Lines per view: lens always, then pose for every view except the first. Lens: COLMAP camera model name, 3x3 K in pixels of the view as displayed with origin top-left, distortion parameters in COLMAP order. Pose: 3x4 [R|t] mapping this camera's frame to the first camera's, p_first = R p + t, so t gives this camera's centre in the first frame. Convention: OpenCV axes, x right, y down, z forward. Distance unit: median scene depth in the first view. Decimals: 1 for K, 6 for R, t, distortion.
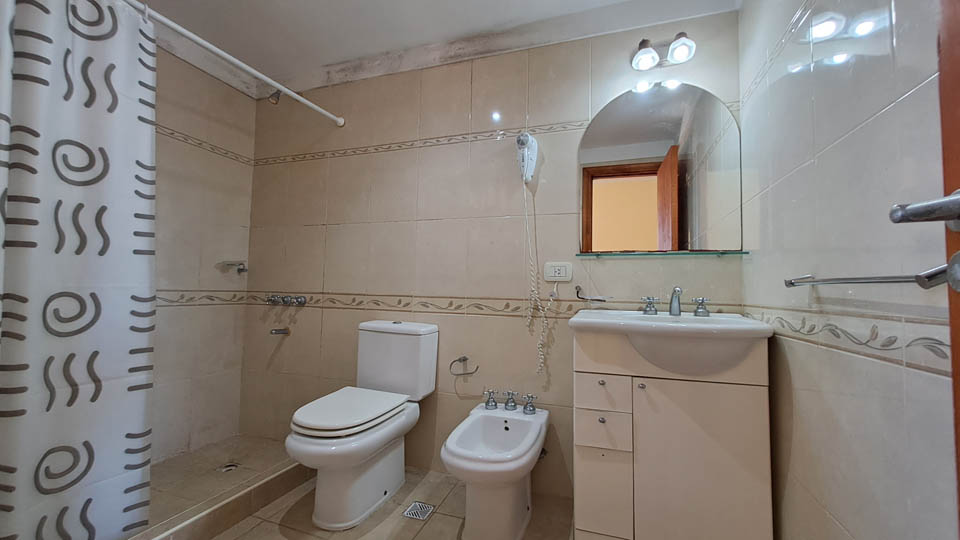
lens RADIAL K [[380.6, 0, 483.7], [0, 380.6, 270.7], [0, 0, 1]] dist [-0.001090, 0.000137]
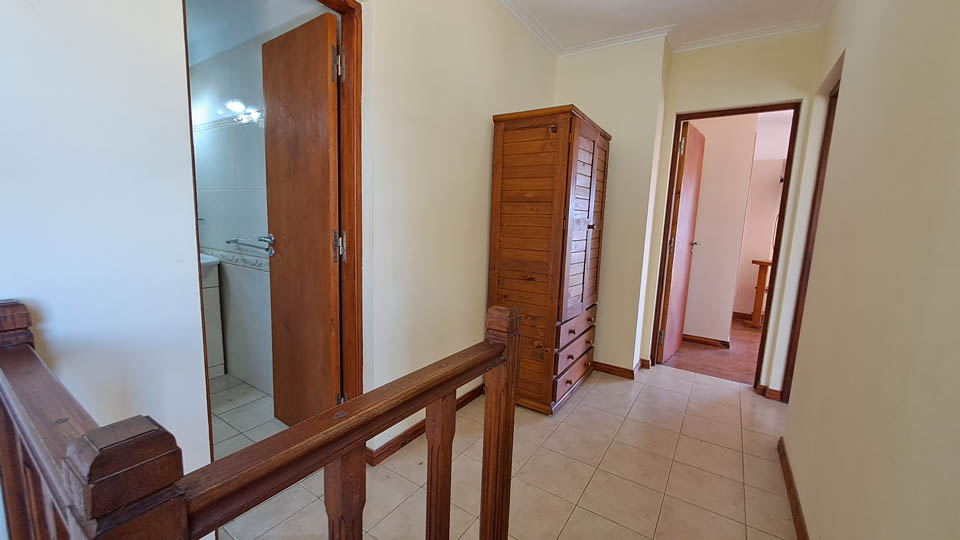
lens RADIAL K [[380.6, 0, 483.7], [0, 380.6, 270.7], [0, 0, 1]] dist [-0.001090, 0.000137]
pose [[0.256613, -0.138494, 0.956540, -1.141325], [-0.073304, 0.984041, 0.162142, -0.305227], [-0.963731, -0.111726, 0.242365, -1.198863]]
